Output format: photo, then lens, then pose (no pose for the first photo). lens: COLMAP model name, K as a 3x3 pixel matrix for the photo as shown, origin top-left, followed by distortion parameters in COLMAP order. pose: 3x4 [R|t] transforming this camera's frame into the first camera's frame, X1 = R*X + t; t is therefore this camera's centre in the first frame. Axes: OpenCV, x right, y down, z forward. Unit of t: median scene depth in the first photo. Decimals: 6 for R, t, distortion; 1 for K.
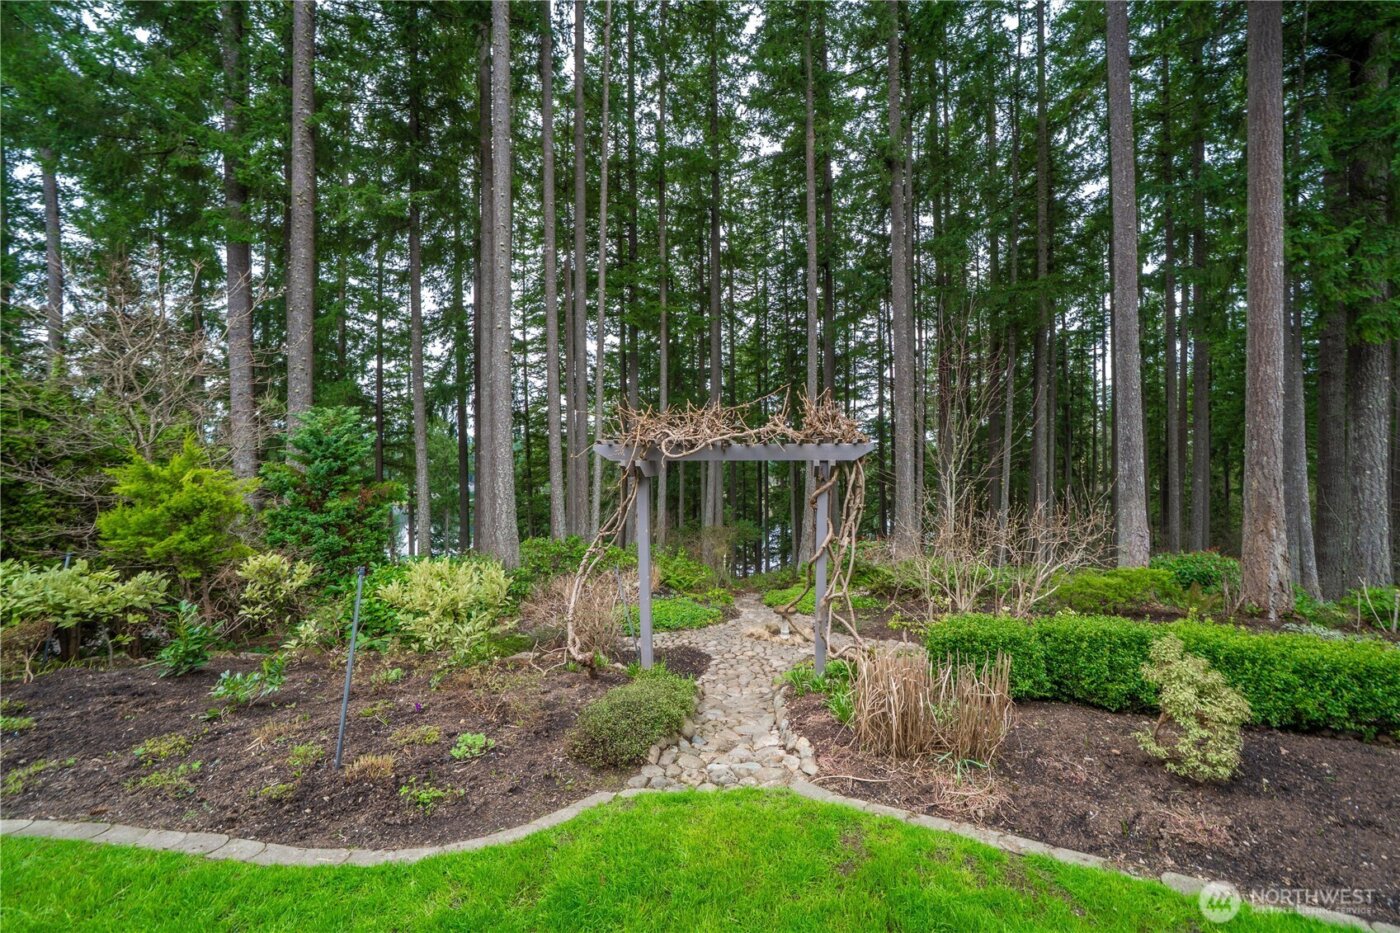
lens RADIAL K [[524.5, 0, 740.5], [0, 524.5, 461.6], [0, 0, 1]] dist [-0.011942, 0.000952]
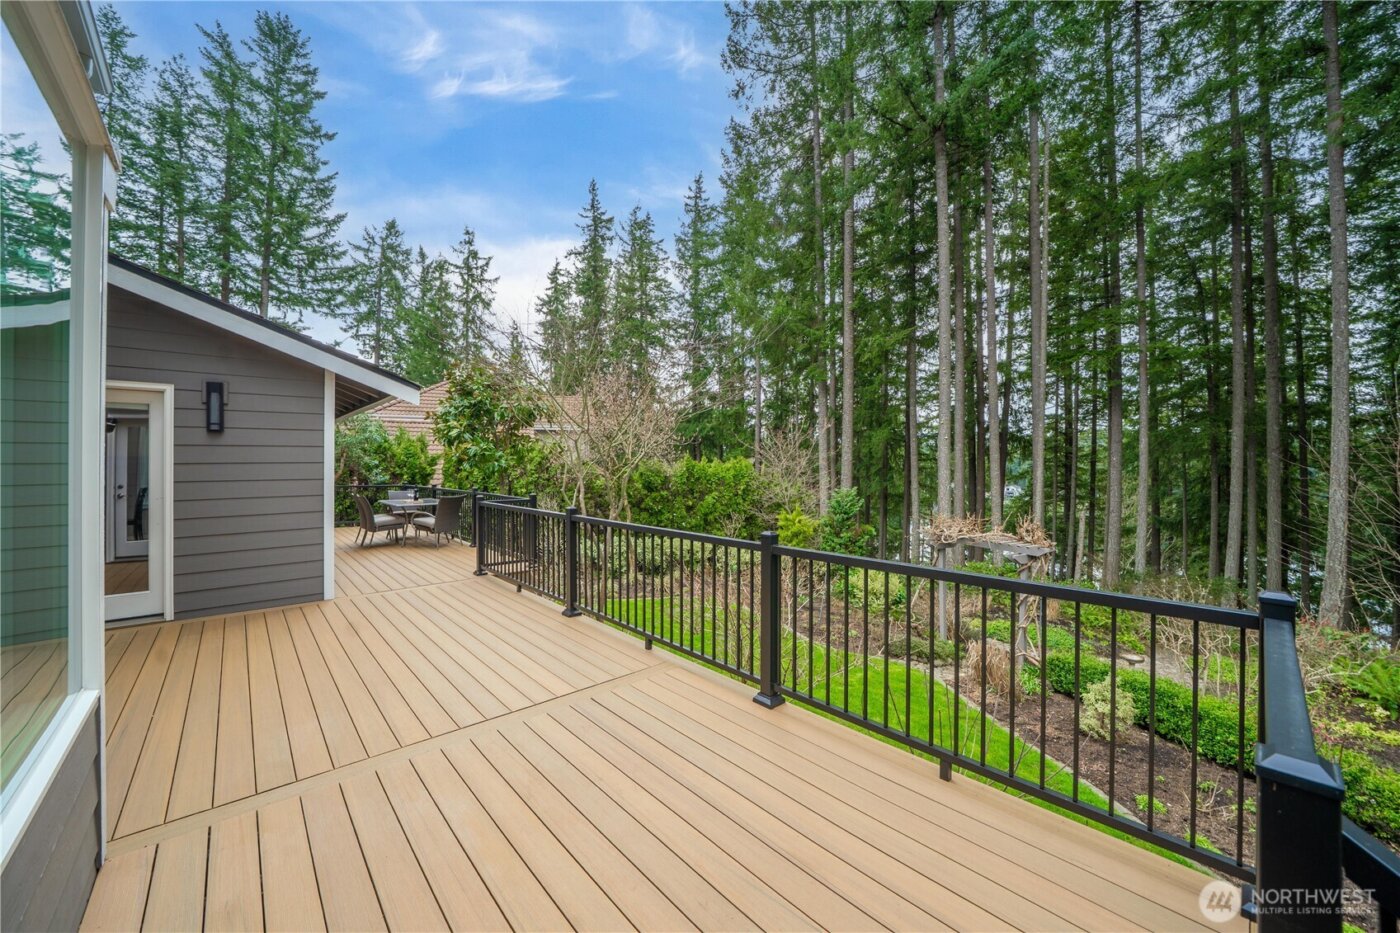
lens RADIAL K [[524.5, 0, 714.5], [0, 524.5, 455.4], [0, 0, 1]] dist [-0.011942, 0.000952]
pose [[0.539186, 0.000322, -0.842187, 0.990653], [-0.019286, 0.999742, -0.011965, -0.273754], [0.841966, 0.022694, 0.539053, -0.827596]]
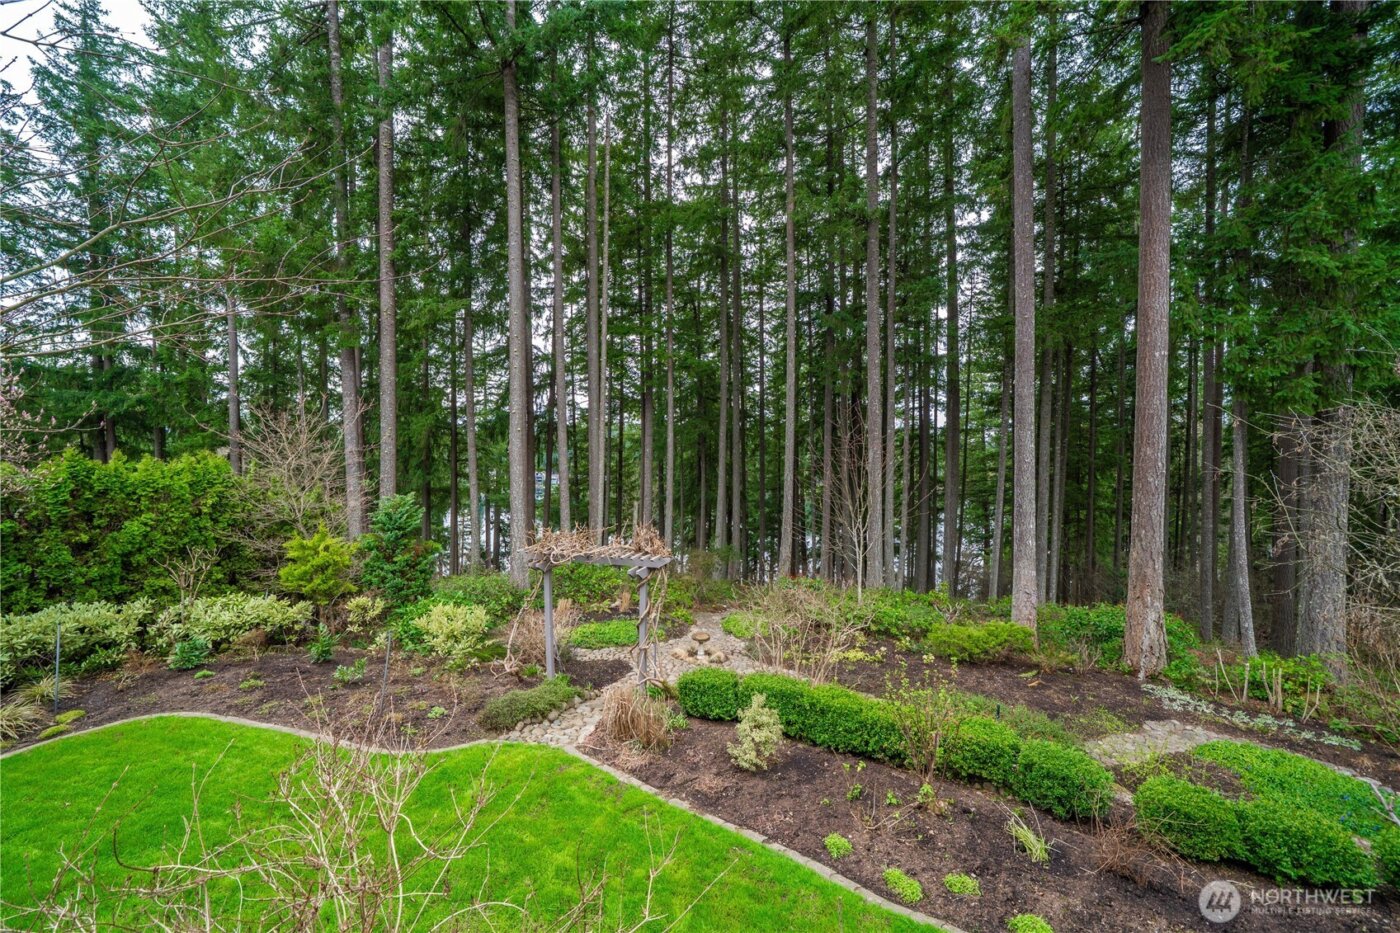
lens RADIAL K [[524.5, 0, 700.1], [0, 524.5, 473.3], [0, 0, 1]] dist [-0.011942, 0.000952]
pose [[0.982571, 0.018518, -0.184965, 0.557579], [-0.012622, 0.999376, 0.033002, -0.316201], [0.185461, -0.030092, 0.982191, -0.529589]]
